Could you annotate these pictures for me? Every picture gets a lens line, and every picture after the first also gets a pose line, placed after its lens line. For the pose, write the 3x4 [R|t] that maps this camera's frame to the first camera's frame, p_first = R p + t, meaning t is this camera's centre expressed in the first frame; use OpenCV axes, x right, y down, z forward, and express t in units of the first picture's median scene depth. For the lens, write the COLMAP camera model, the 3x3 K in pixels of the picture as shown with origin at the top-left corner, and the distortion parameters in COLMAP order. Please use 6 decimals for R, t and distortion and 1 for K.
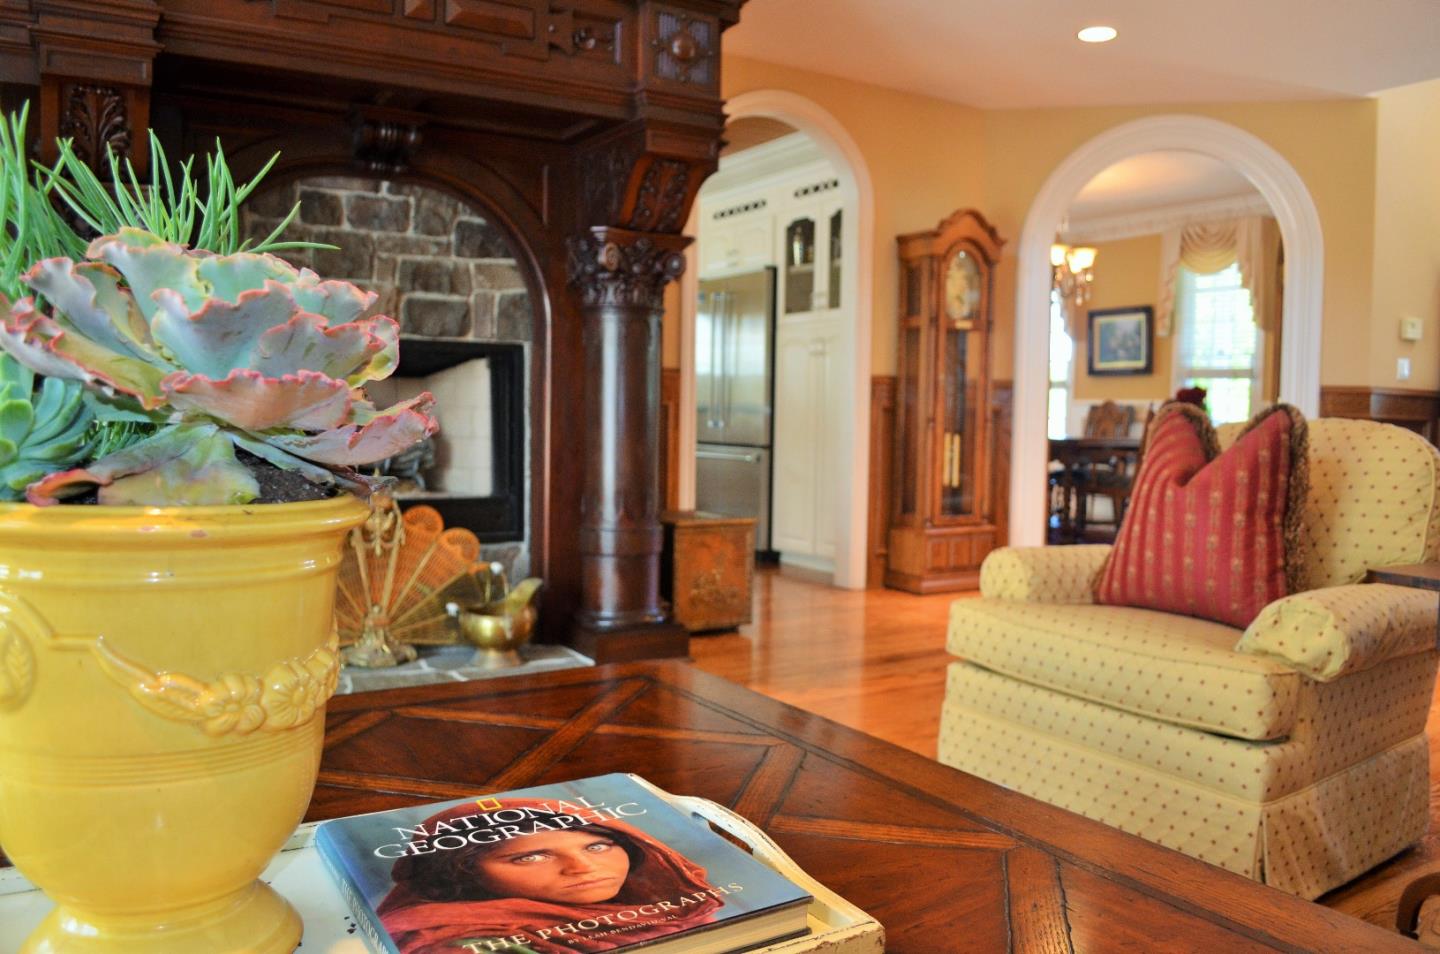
lens RADIAL K [[1128.0, 0, 722.9], [0, 1128.0, 490.3], [0, 0, 1]] dist [-0.078617, 0.007500]
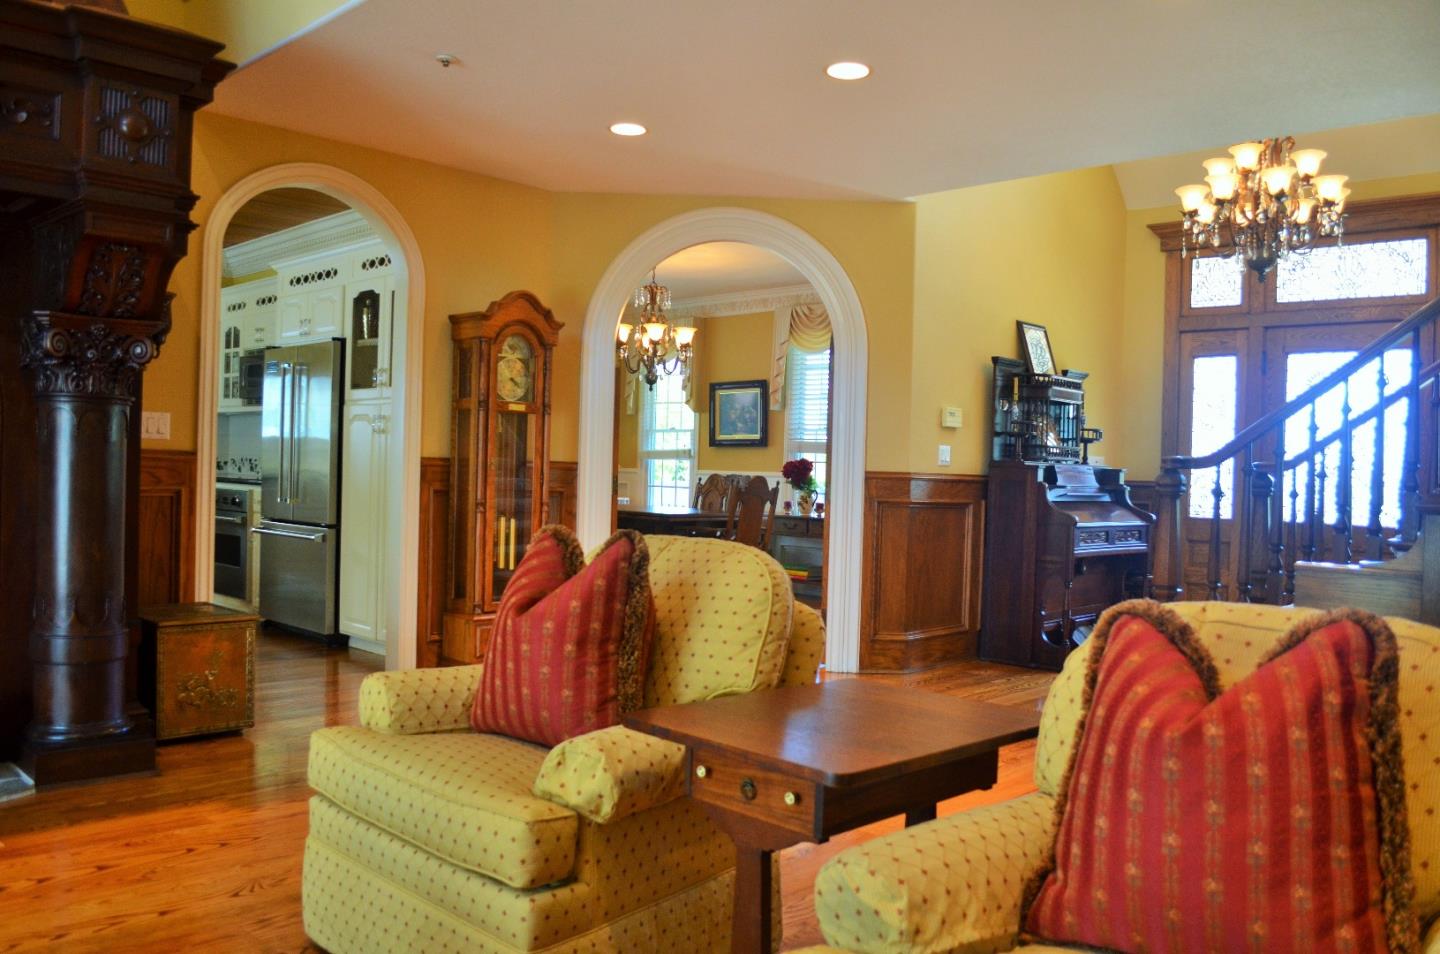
lens RADIAL K [[1139.8, 0, 720.9], [0, 1139.8, 489.3], [0, 0, 1]] dist [-0.075584, 0.005883]
pose [[0.967632, 0.007040, 0.252267, 0.196527], [0.004730, 0.998929, -0.046022, -0.040954], [-0.252321, 0.045726, 0.966563, -0.017452]]
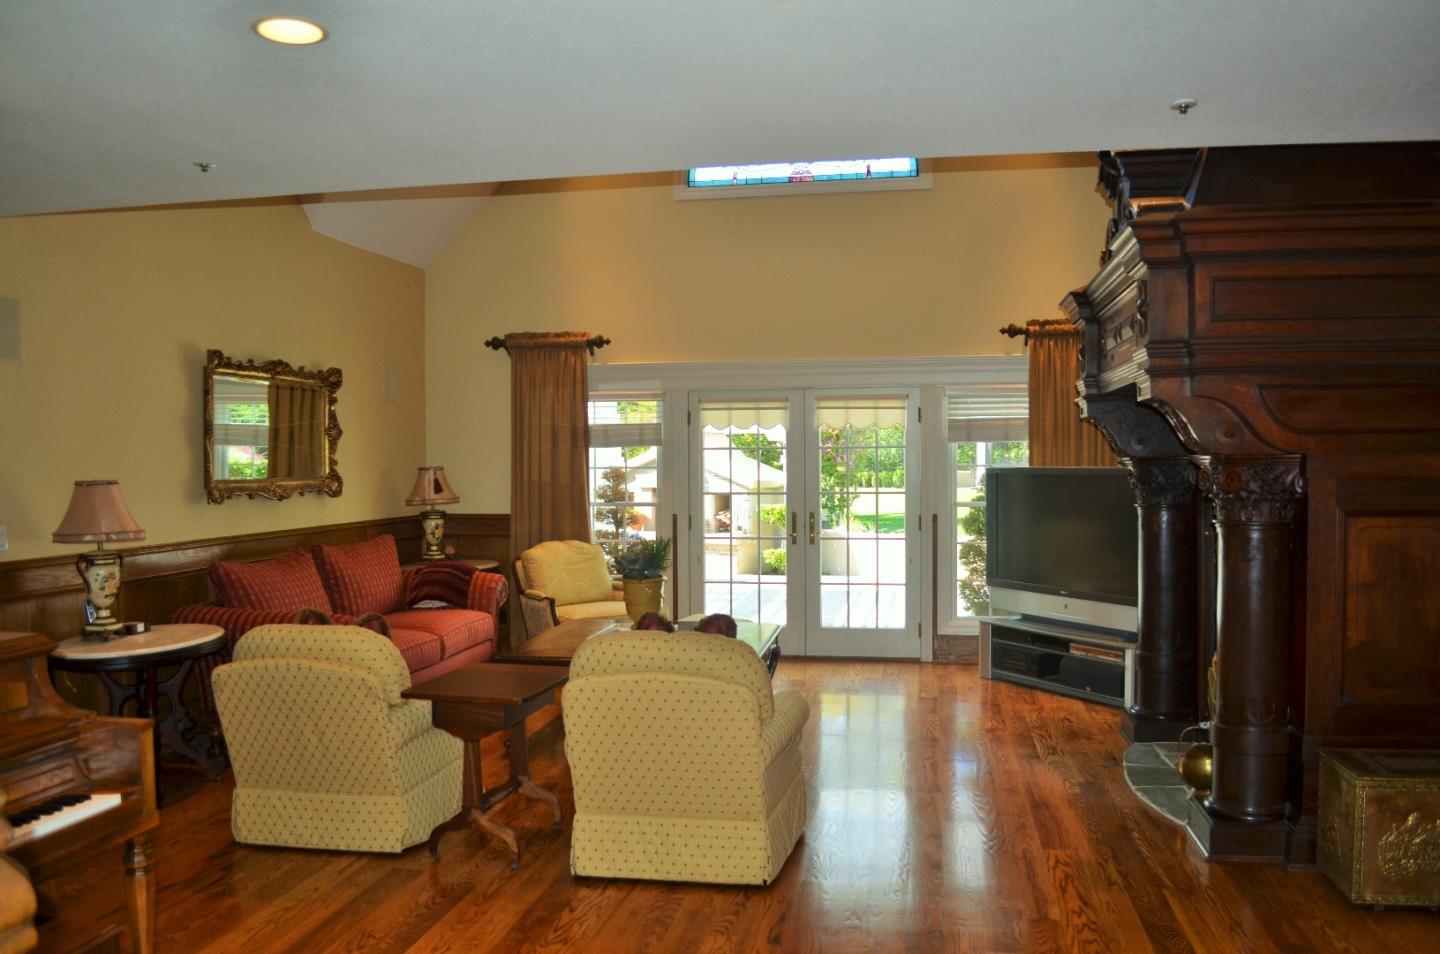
lens RADIAL K [[1128.0, 0, 722.9], [0, 1128.0, 490.3], [0, 0, 1]] dist [-0.078617, 0.007500]
pose [[-0.669704, 0.004027, -0.742617, 1.069369], [-0.058339, 0.996610, 0.058015, -0.230190], [0.740333, 0.082176, -0.667198, 1.372971]]
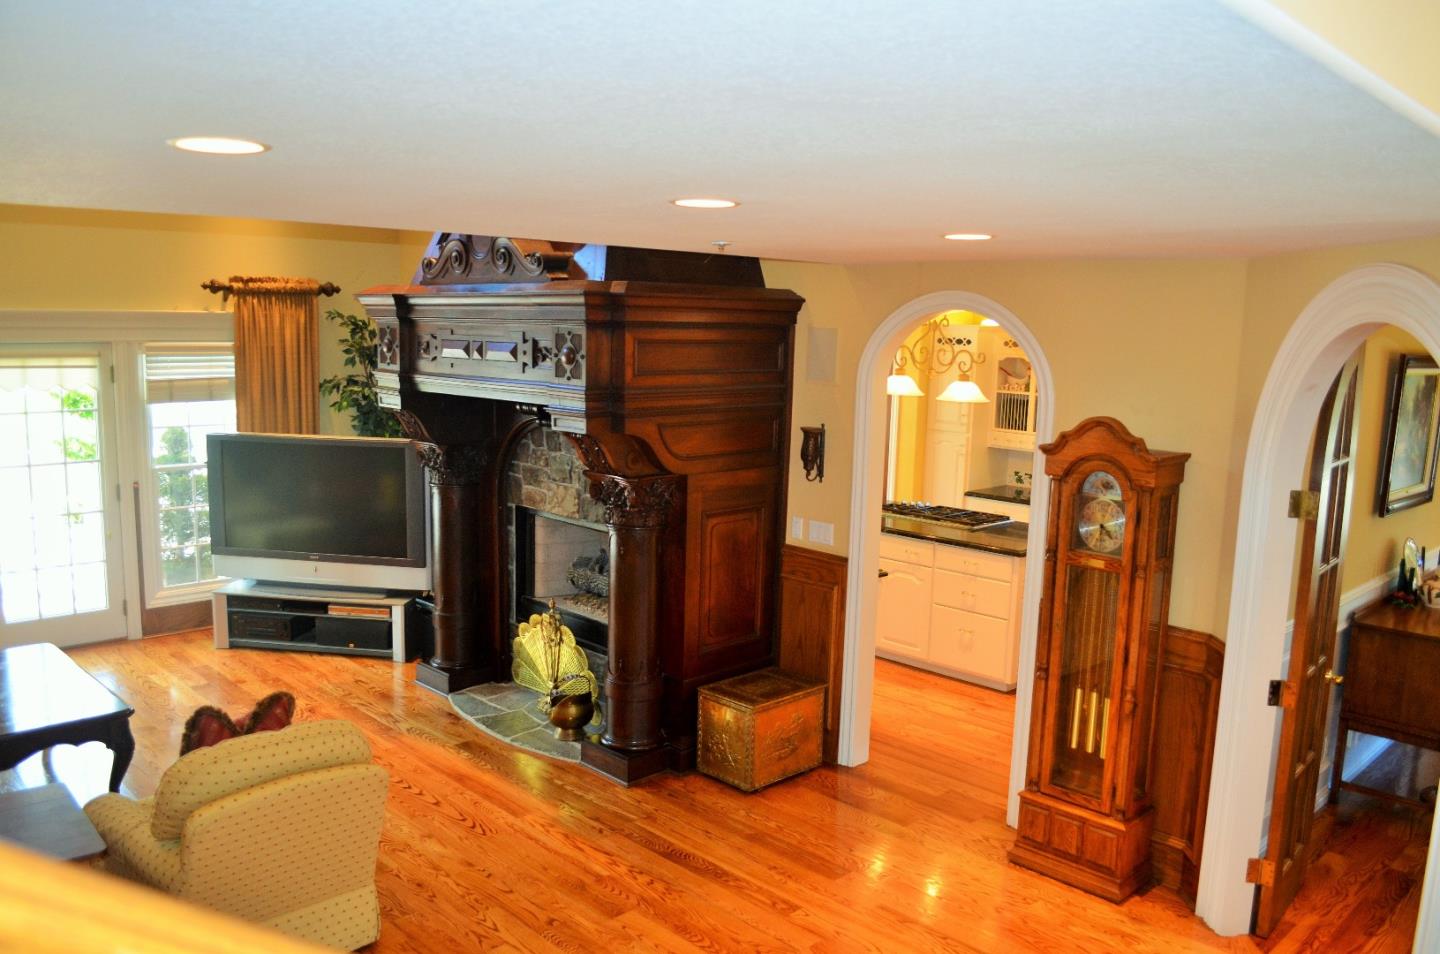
lens RADIAL K [[1128.0, 0, 722.9], [0, 1128.0, 490.3], [0, 0, 1]] dist [-0.078617, 0.007500]
pose [[0.220723, 0.134116, -0.966072, 1.306728], [-0.086621, 0.989282, 0.117547, -0.385183], [0.971482, 0.057737, 0.229975, 0.812218]]
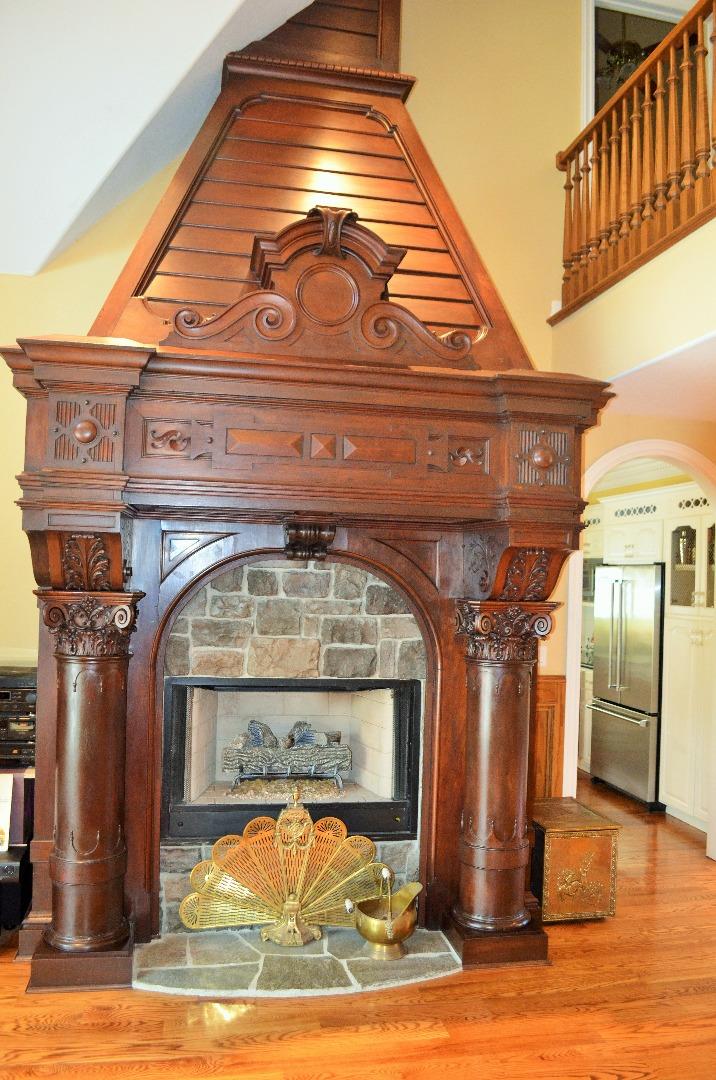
lens RADIAL K [[846.0, 0, 356.5], [0, 846.0, 544.5], [0, 0, 1]] dist [-0.078617, 0.007500]
pose [[0.937485, -0.000148, -0.348025, 0.085500], [-0.040091, 0.993297, -0.108415, -0.184103], [0.345708, 0.115590, 0.931195, 0.094157]]
